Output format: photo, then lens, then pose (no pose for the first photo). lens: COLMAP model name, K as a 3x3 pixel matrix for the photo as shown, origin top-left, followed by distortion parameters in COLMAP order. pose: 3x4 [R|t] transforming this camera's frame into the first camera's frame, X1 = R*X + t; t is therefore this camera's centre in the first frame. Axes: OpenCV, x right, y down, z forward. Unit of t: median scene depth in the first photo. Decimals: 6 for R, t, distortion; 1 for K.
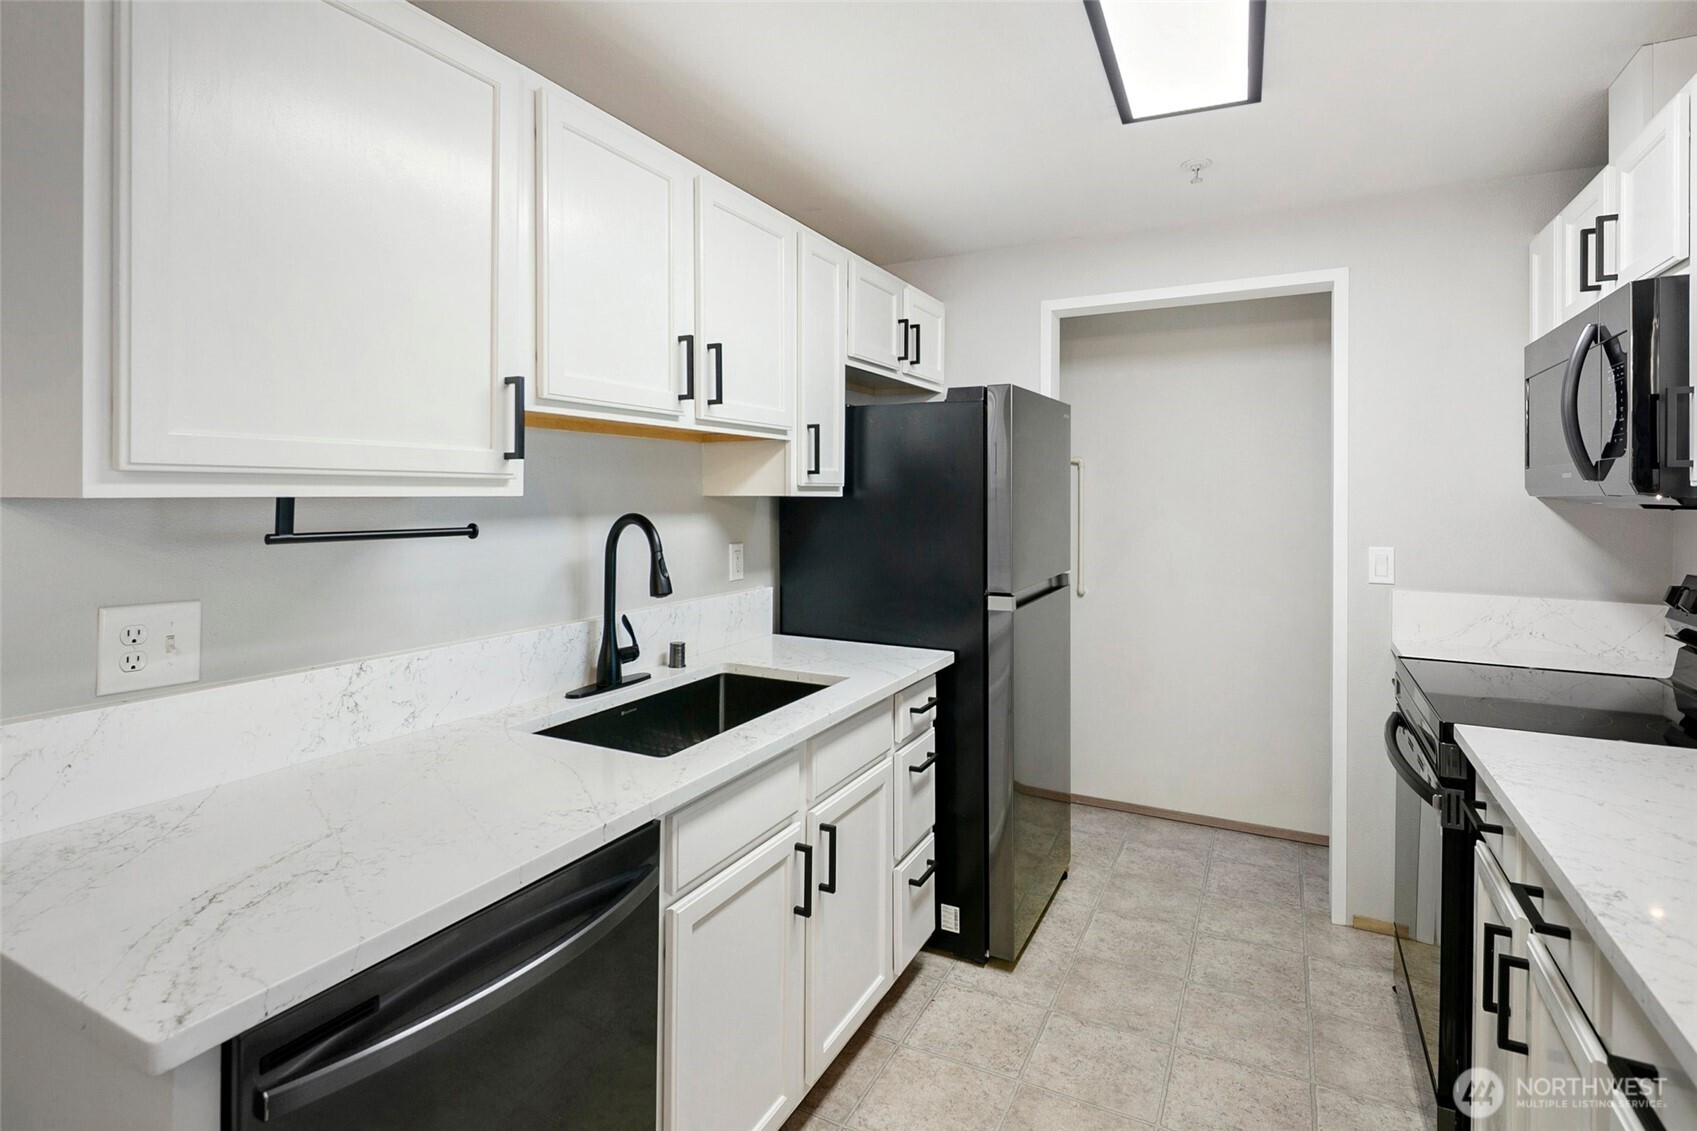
lens RADIAL K [[830.0, 0, 842.1], [0, 830.0, 492.5], [0, 0, 1]] dist [-0.003143, -0.000083]
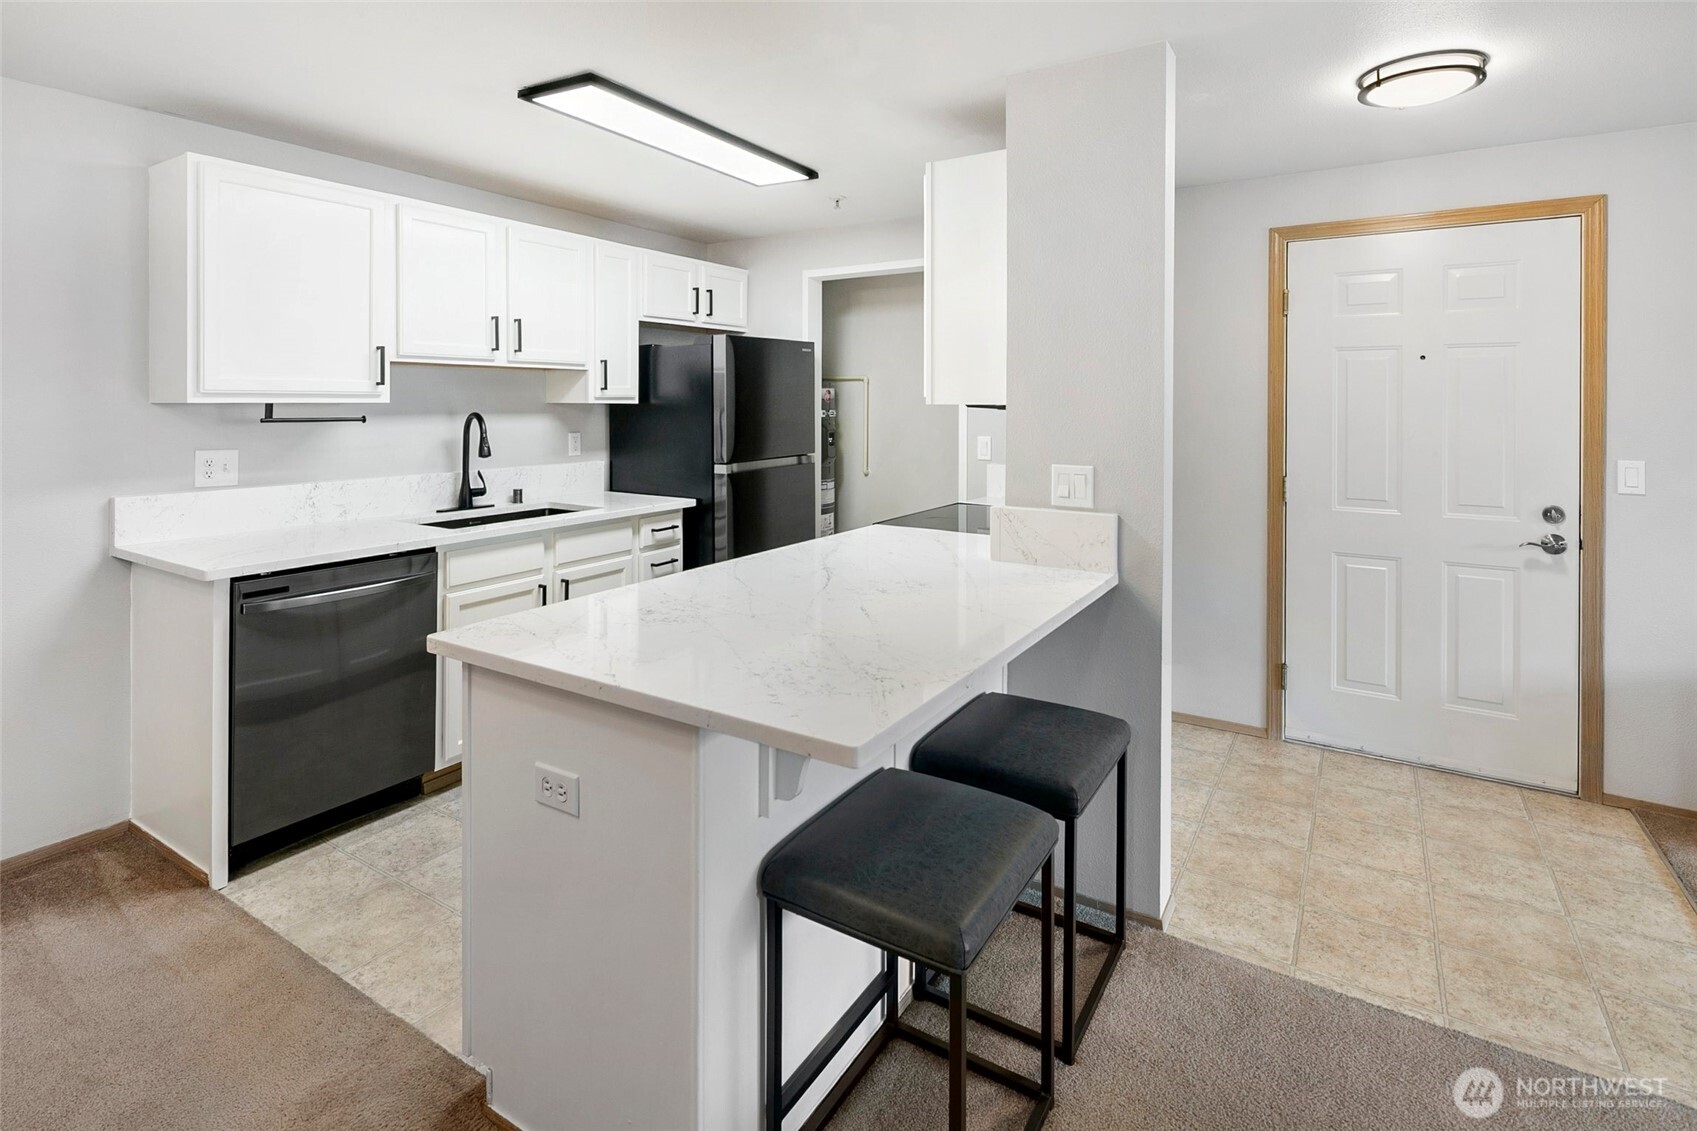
lens RADIAL K [[829.8, 0, 841.4], [0, 829.8, 405.0], [0, 0, 1]] dist [0.002134, -0.001238]
pose [[0.996220, -0.000720, -0.086866, 0.615761], [0.001097, 0.999990, 0.004287, 0.001566], [0.086862, -0.004366, 0.996211, -0.645088]]
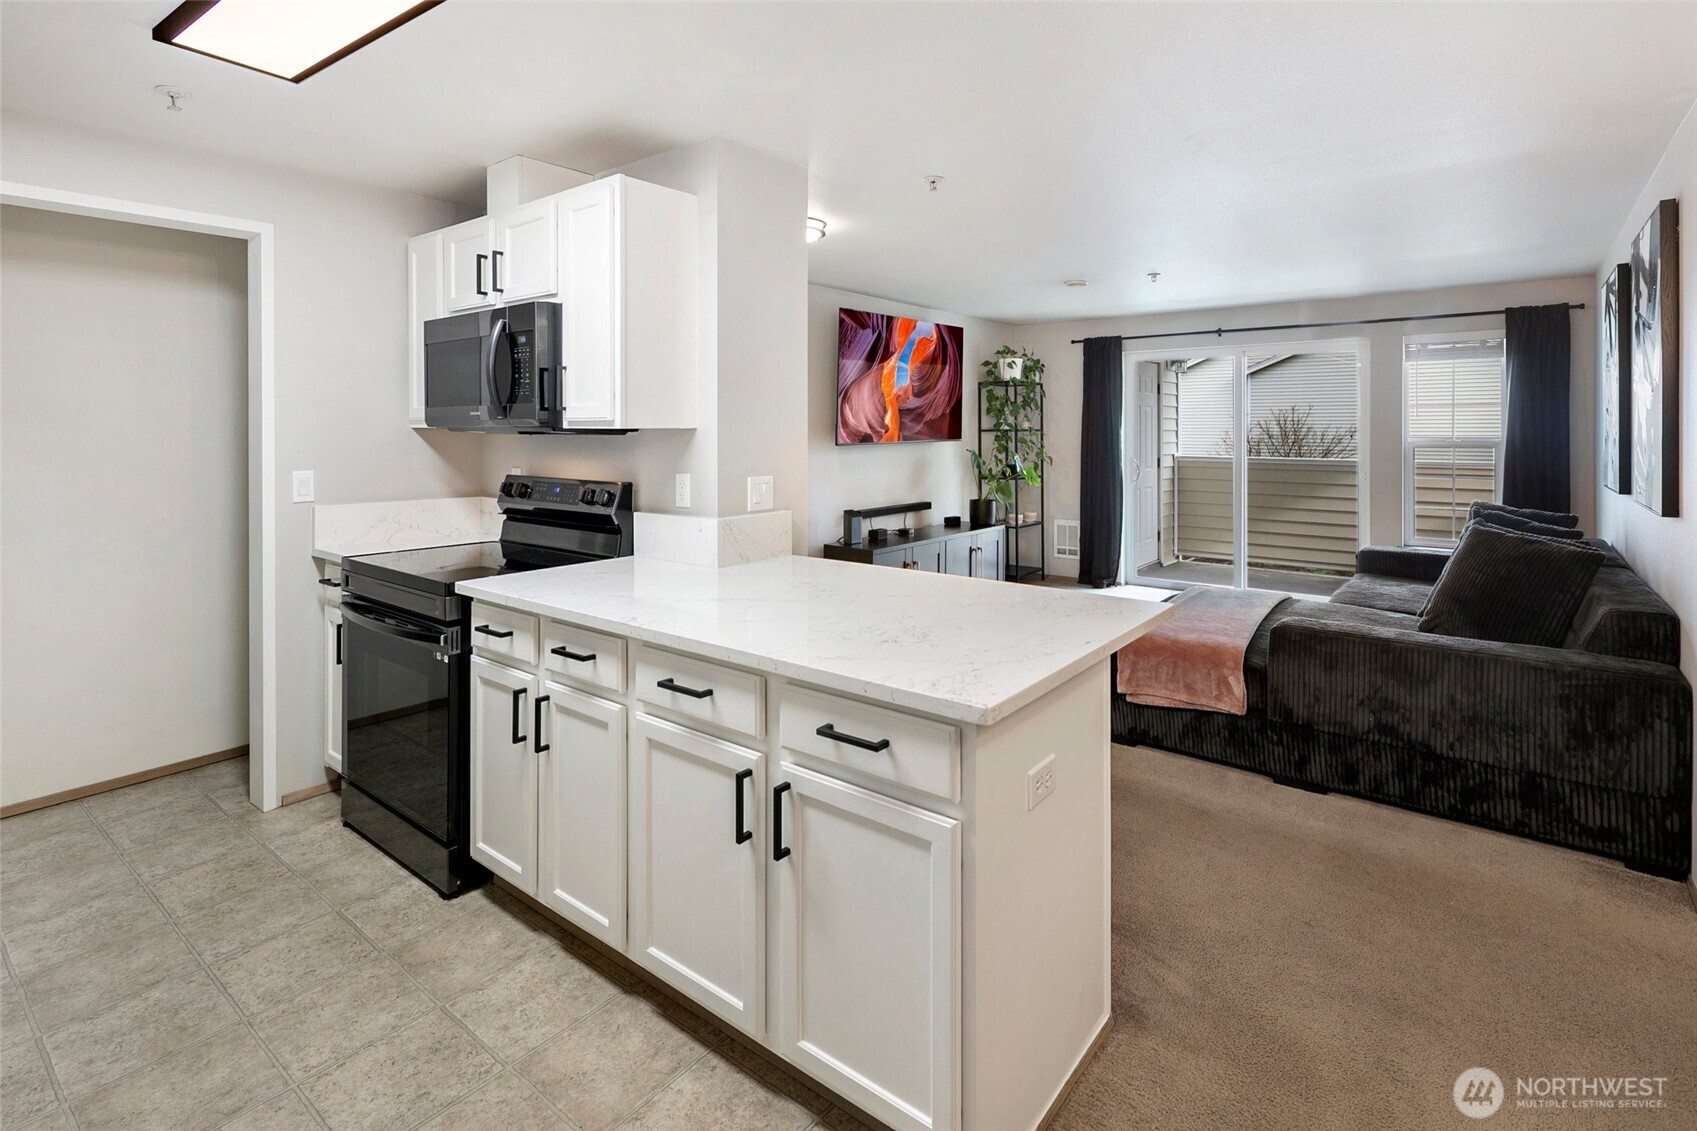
lens RADIAL K [[837.3, 0, 821.0], [0, 837.3, 428.6], [0, 0, 1]] dist [-0.003990, -0.001395]
pose [[0.205072, -0.002486, 0.978744, -0.443144], [0.001553, 0.999996, 0.002215, 0.004390], [-0.978746, 0.001066, 0.205075, 0.048274]]
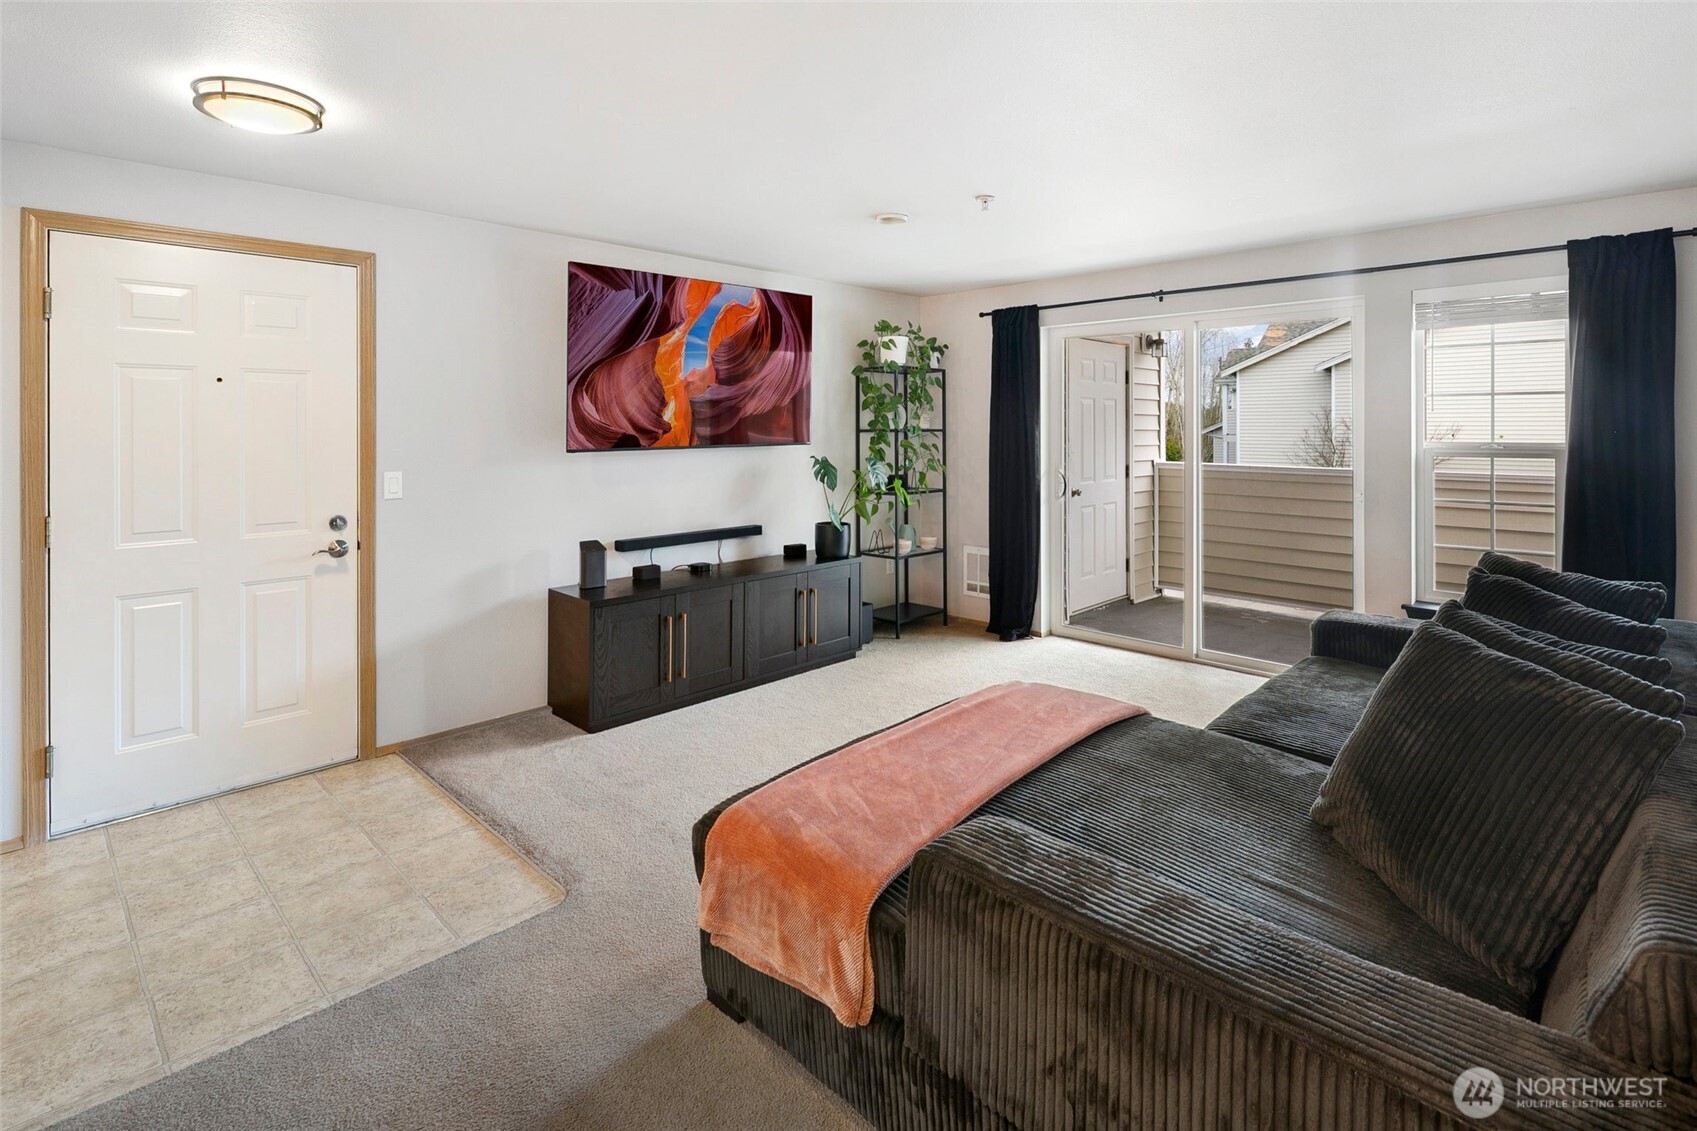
lens RADIAL K [[821.9, 0, 851.3], [0, 821.9, 427.7], [0, 0, 1]] dist [-0.001392, -0.000762]
pose [[0.293491, -0.004909, 0.955949, 0.474127], [-0.000230, 0.999986, 0.005206, 0.001015], [-0.955962, -0.001748, 0.293486, -0.566658]]
